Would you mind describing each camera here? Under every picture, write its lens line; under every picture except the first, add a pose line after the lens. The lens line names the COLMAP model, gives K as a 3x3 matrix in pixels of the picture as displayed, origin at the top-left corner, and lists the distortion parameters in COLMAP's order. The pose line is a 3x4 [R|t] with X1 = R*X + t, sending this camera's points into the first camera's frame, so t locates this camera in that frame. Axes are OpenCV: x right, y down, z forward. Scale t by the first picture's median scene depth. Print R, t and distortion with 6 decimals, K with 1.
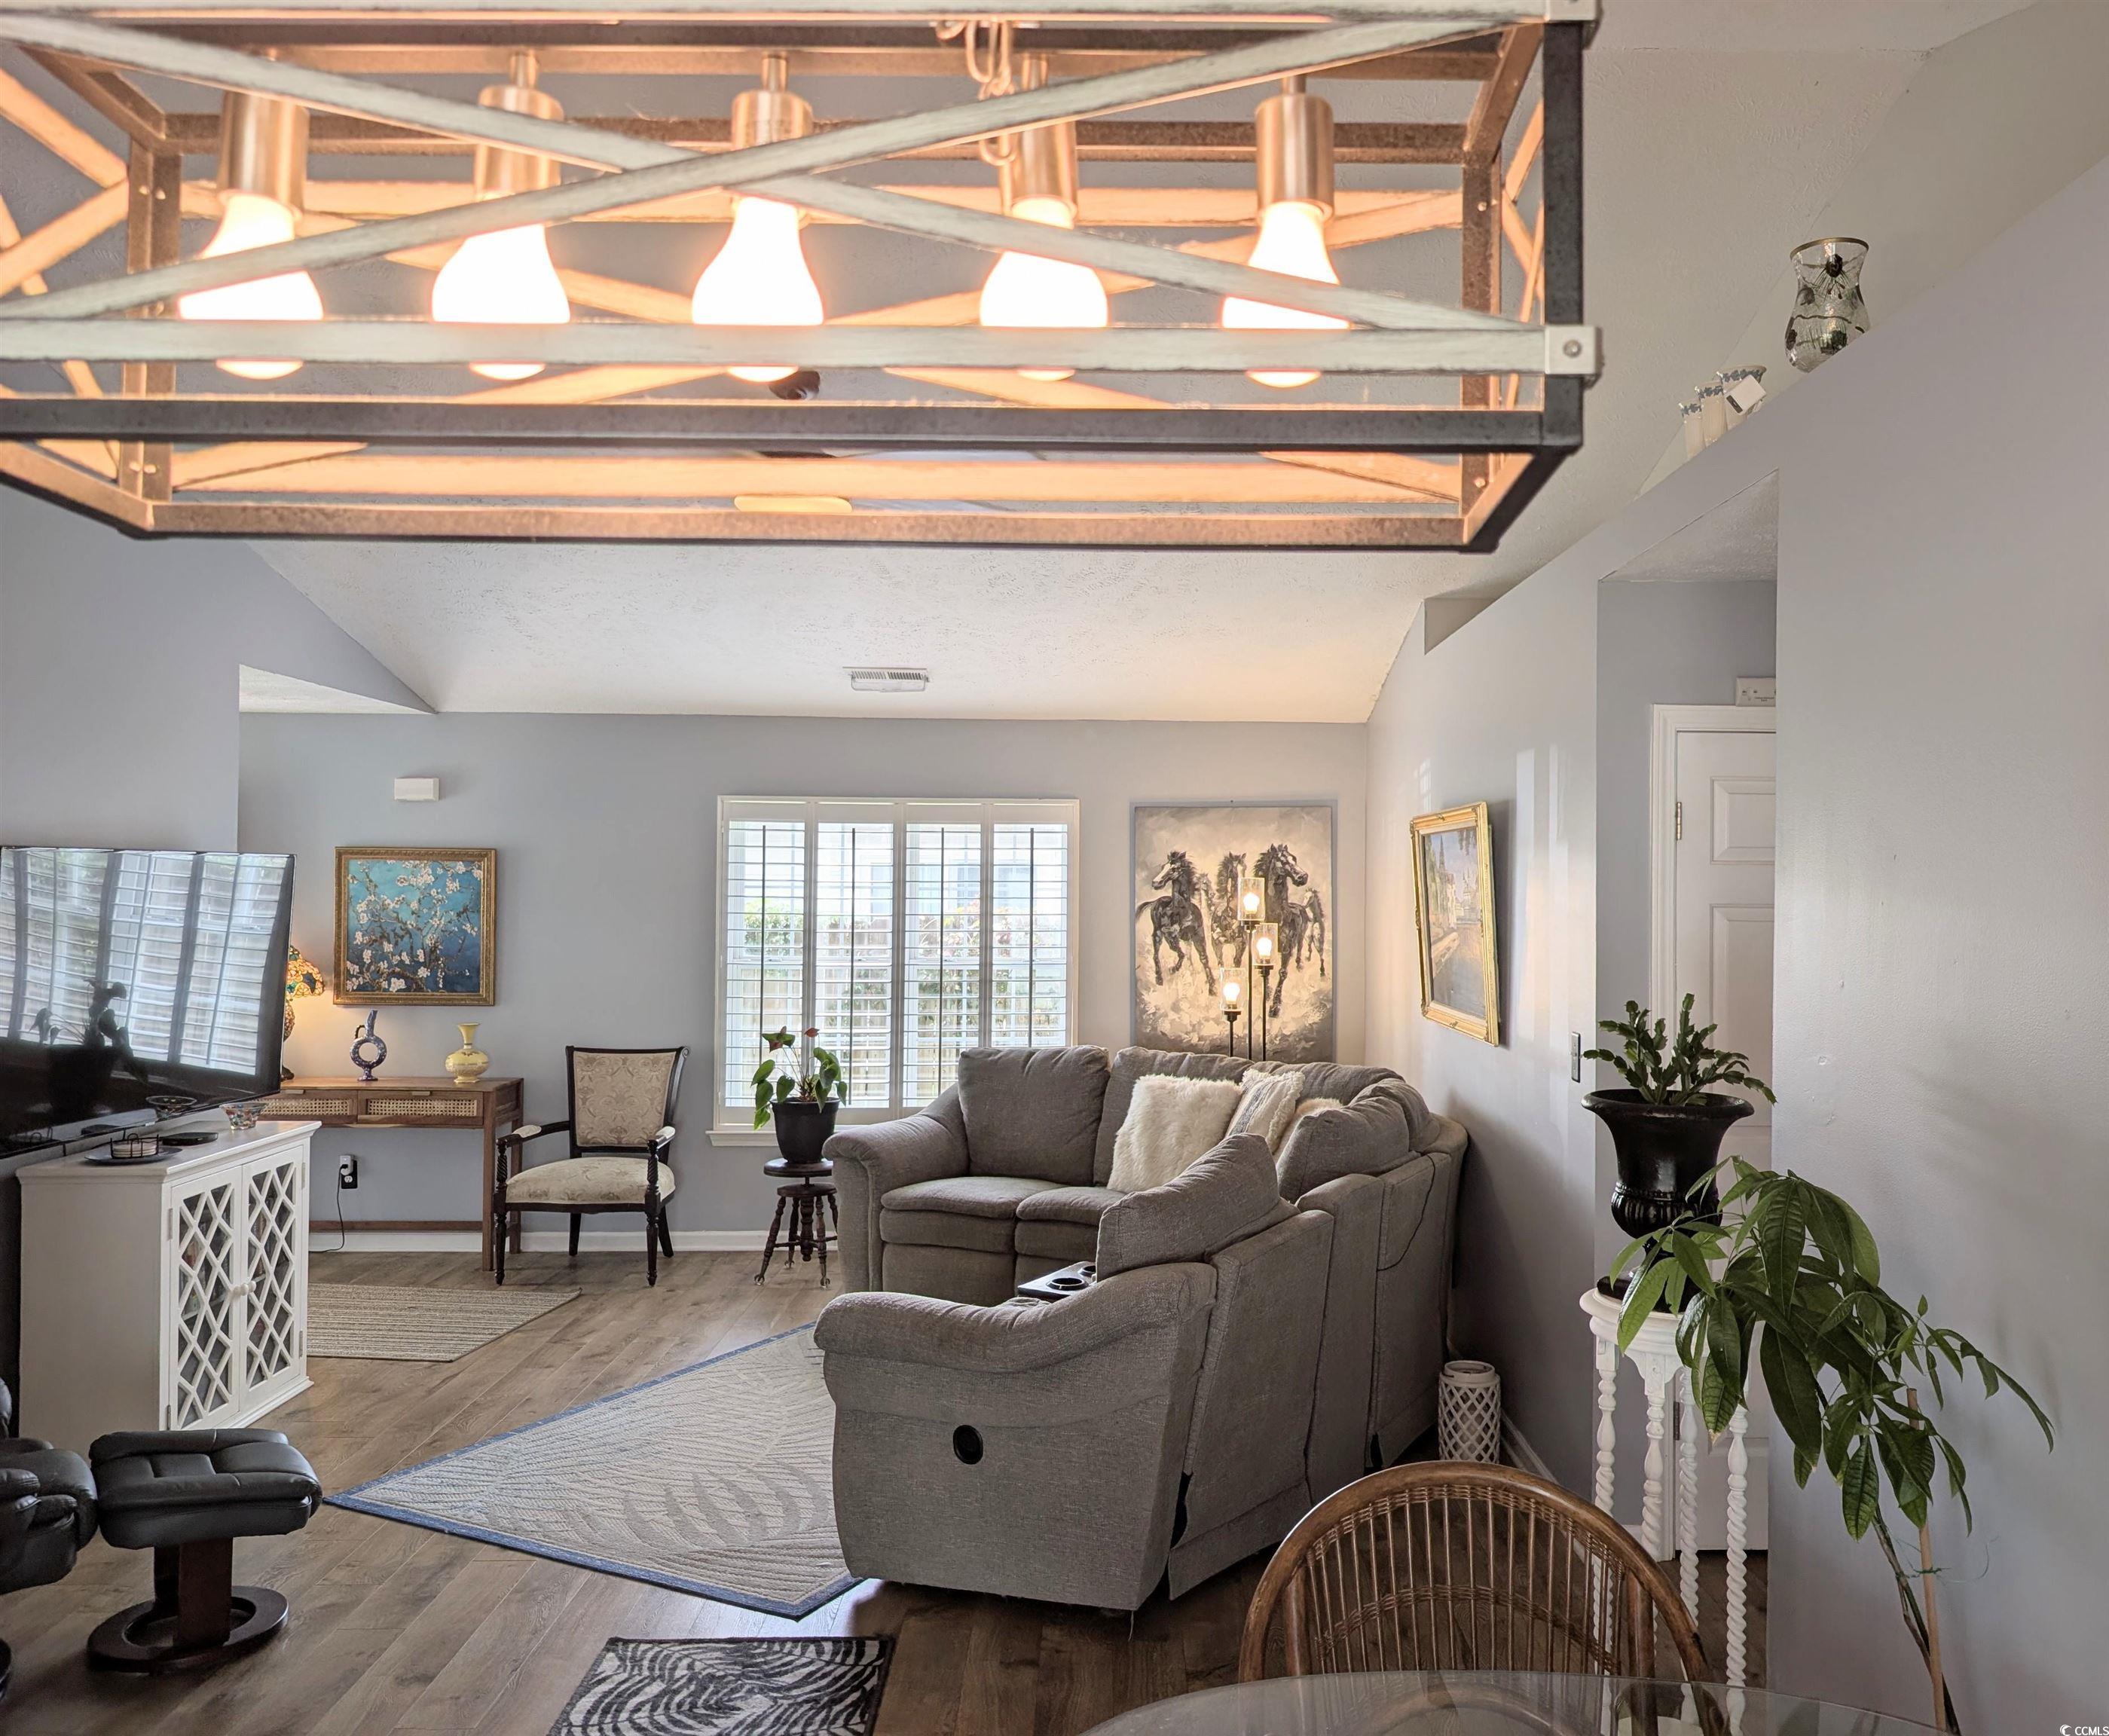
lens RADIAL K [[1640.6, 0, 1146.0], [0, 1640.6, 862.7], [0, 0, 1]] dist [0.004564, -0.012014]
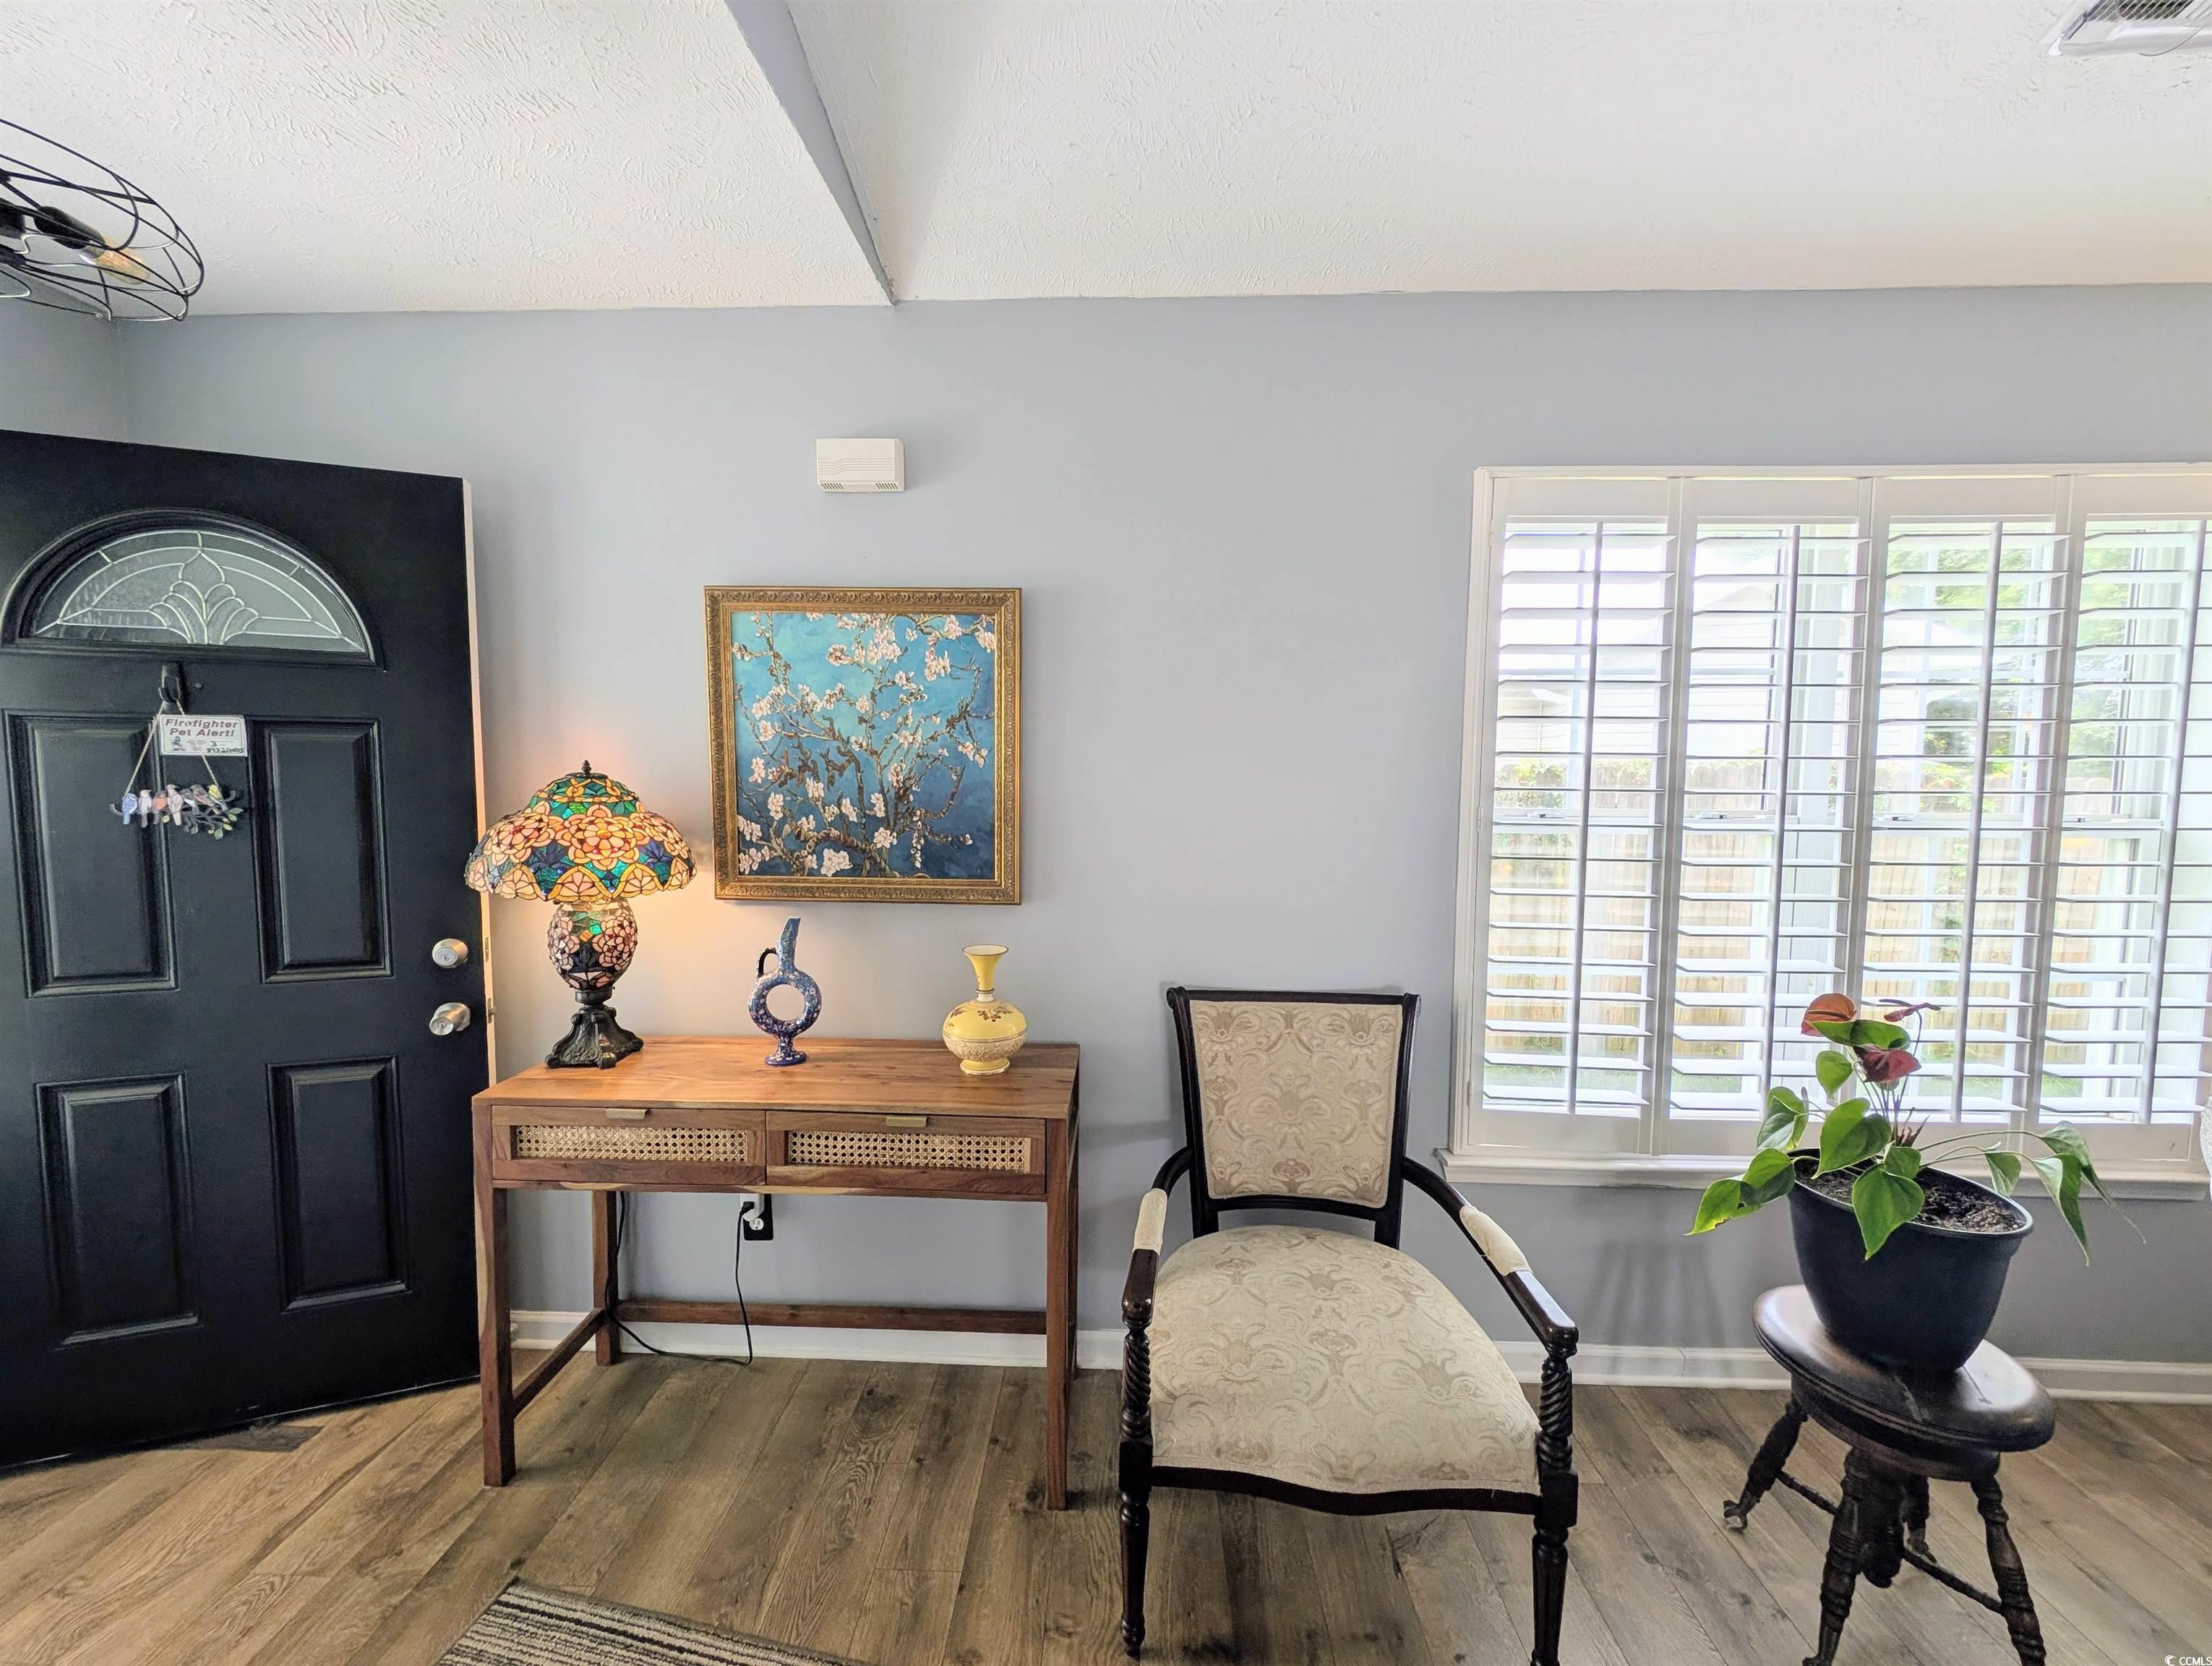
lens RADIAL K [[830.2, 0, 1095.5], [0, 830.2, 832.2], [0, 0, 1]] dist [0.011457, -0.007145]
pose [[0.996861, 0.005201, -0.079005, -0.373714], [0.002075, 0.995781, 0.091734, 0.043767], [0.079149, -0.091610, 0.992644, 0.790010]]
